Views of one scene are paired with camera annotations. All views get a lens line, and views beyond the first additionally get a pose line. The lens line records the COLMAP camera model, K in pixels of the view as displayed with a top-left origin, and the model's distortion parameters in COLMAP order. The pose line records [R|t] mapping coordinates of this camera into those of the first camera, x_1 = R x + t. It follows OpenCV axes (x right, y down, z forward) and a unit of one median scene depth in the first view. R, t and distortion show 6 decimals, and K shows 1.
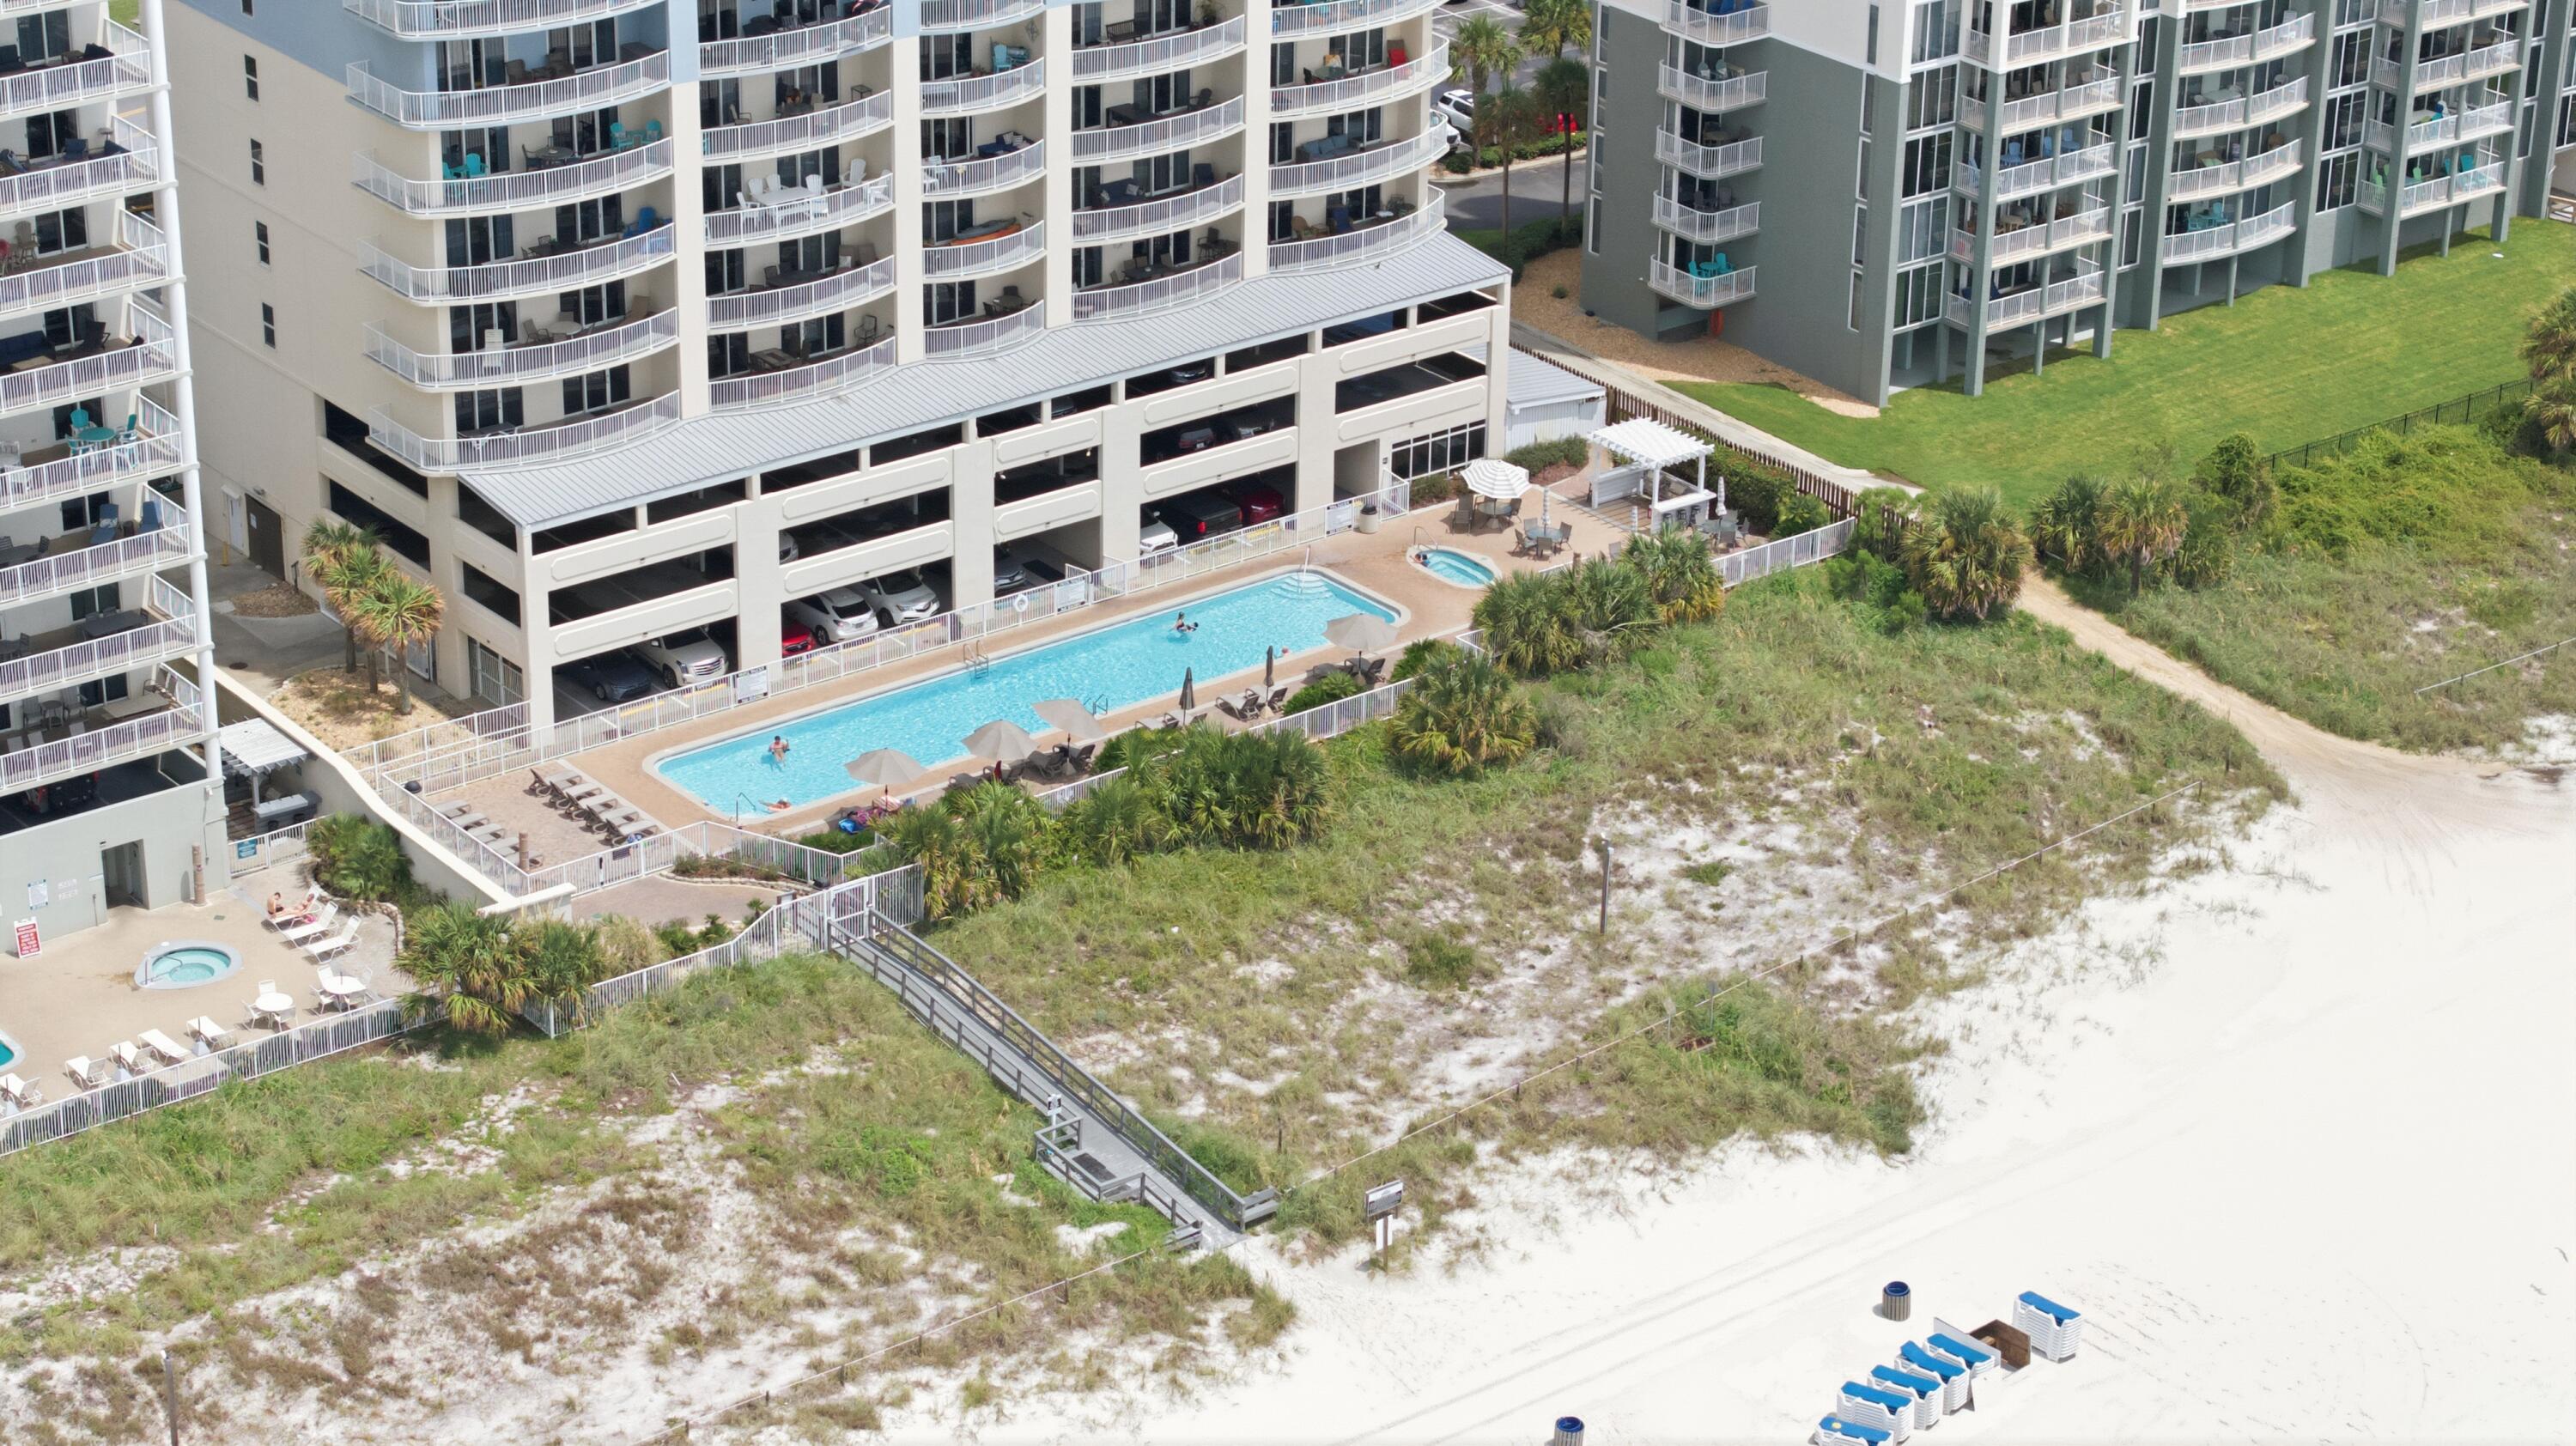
lens RADIAL K [[5186.6, 0, 1288.2], [0, 5186.6, 724.1], [0, 0, 1]] dist [-0.103170, 0.000000]
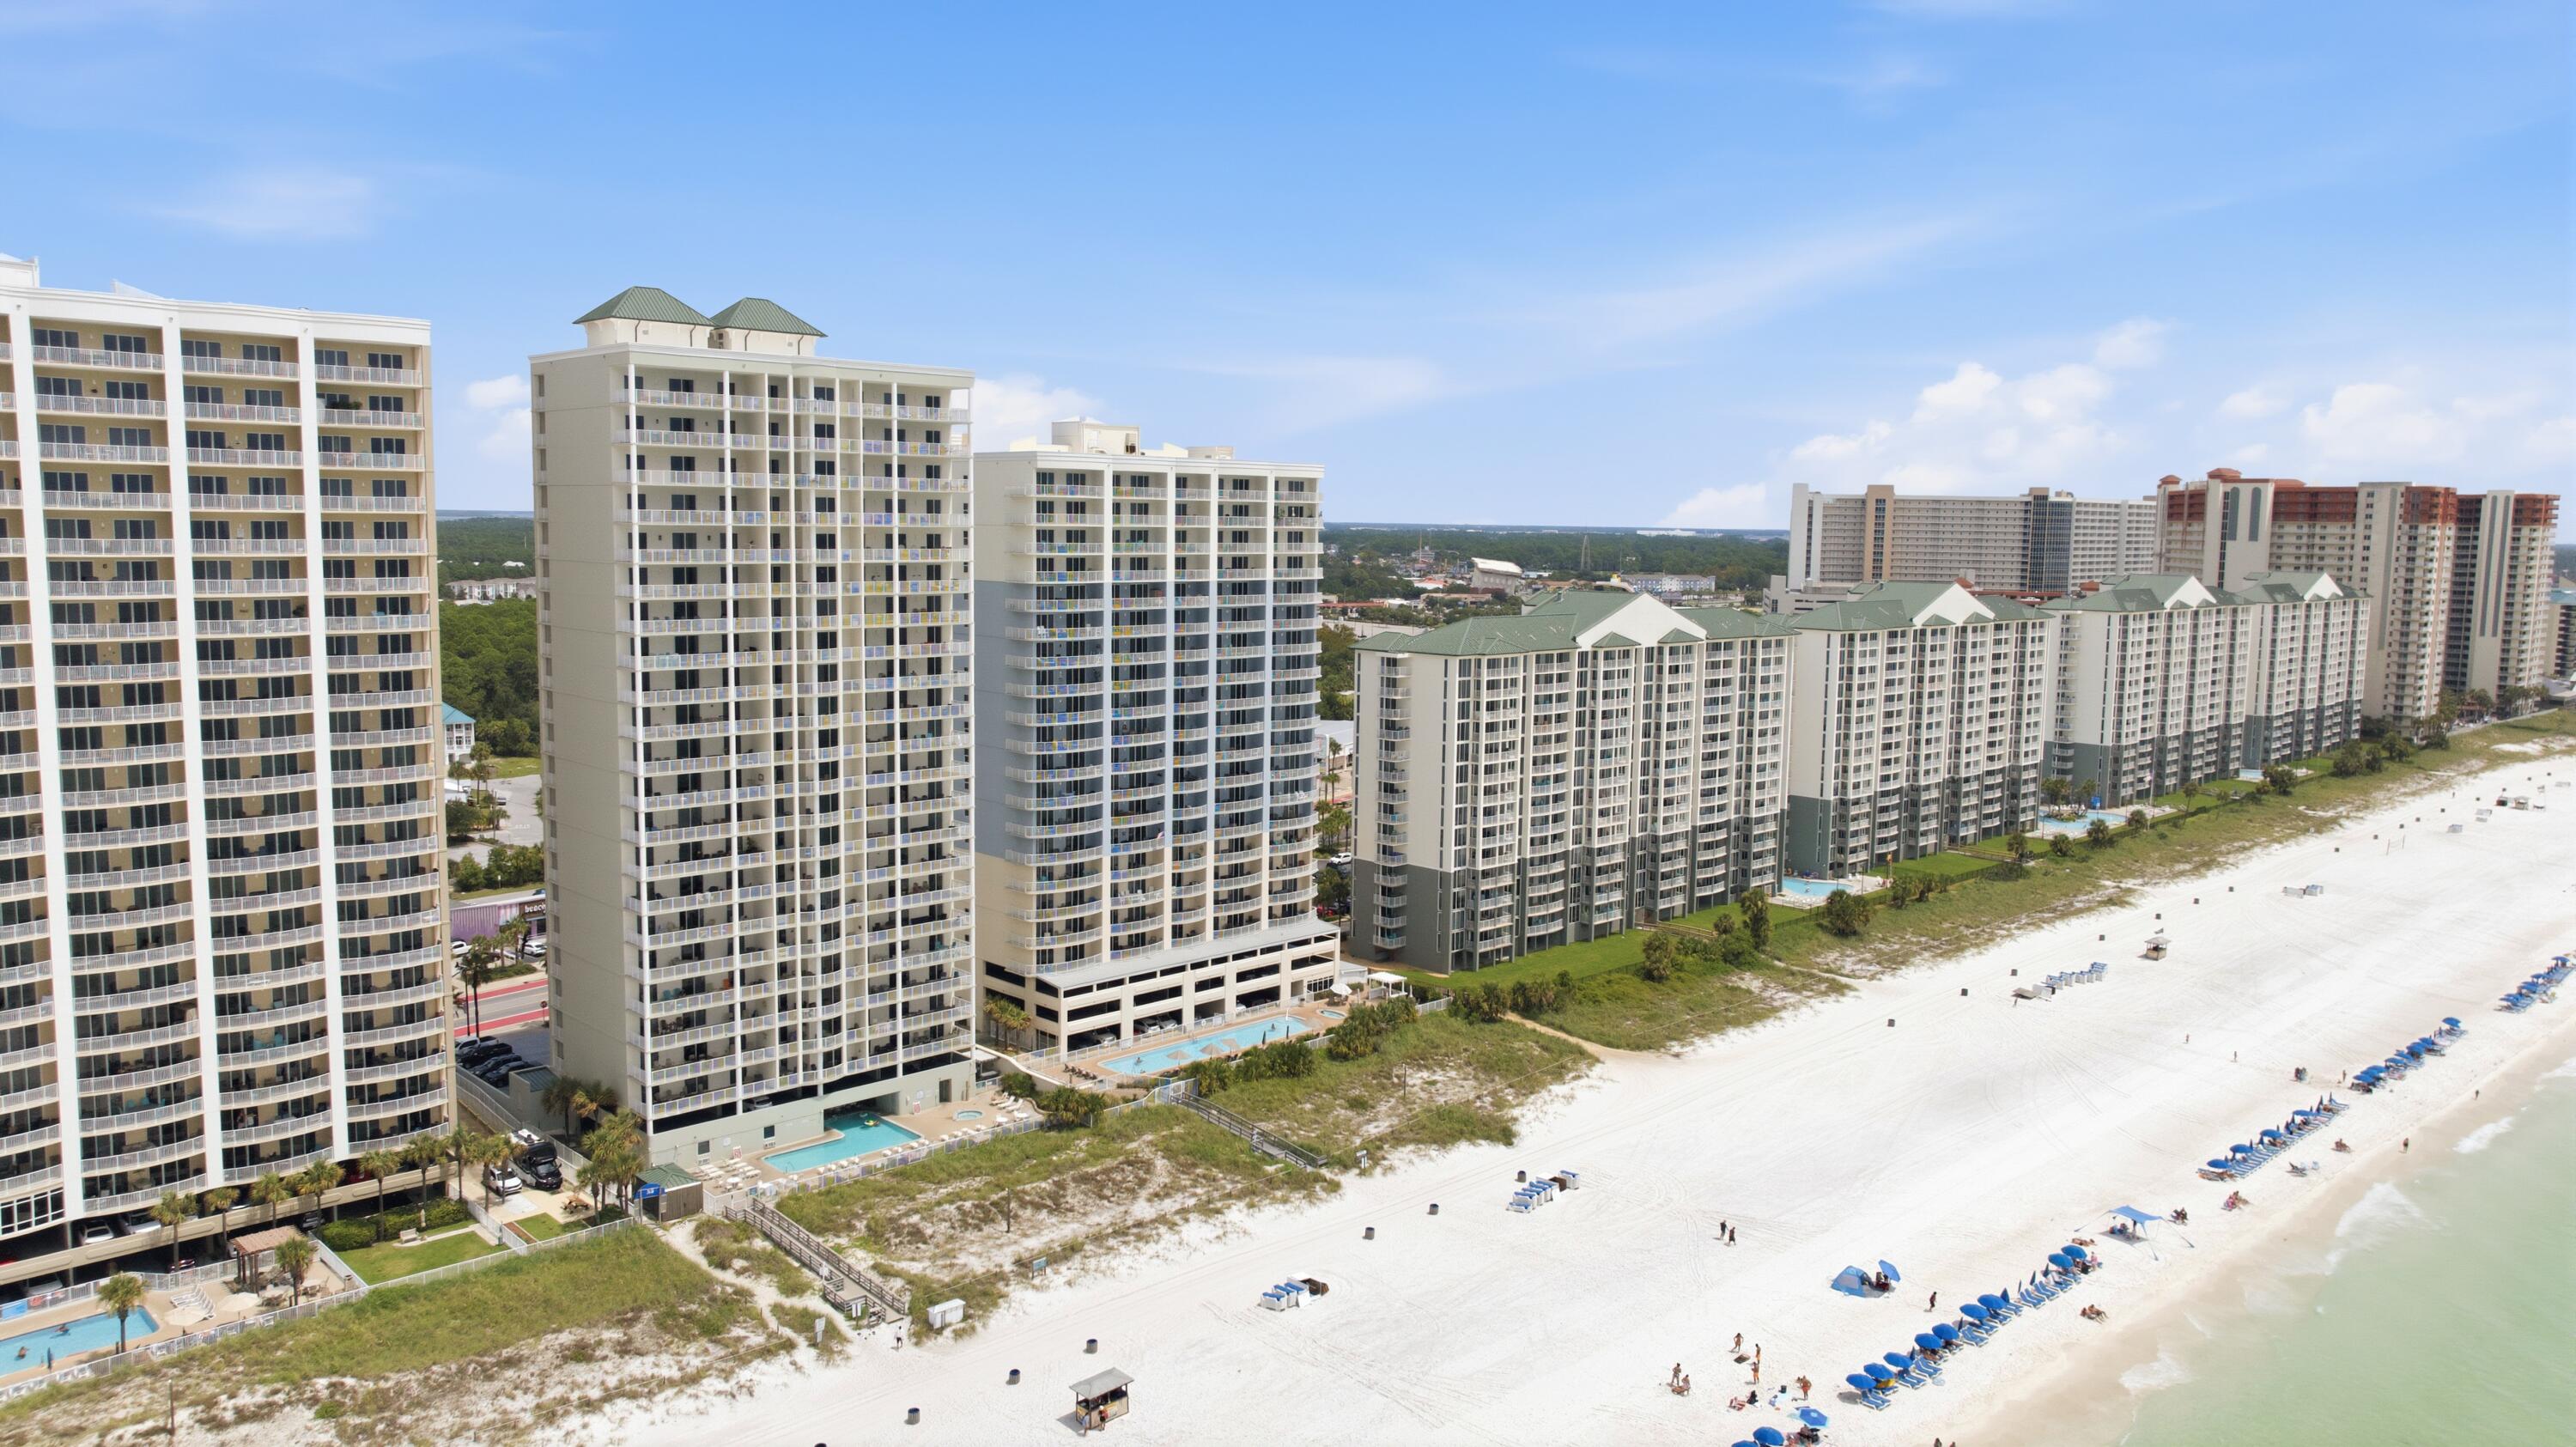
lens RADIAL K [[1824.6, 0, 1287.5], [0, 1824.6, 722.9], [0, 0, 1]] dist [-0.003116, -0.000162]
pose [[0.993508, -0.013556, 0.112951, -0.131590], [0.047969, 0.950212, -0.307891, 0.158489], [-0.103154, 0.311310, 0.944693, -0.134524]]
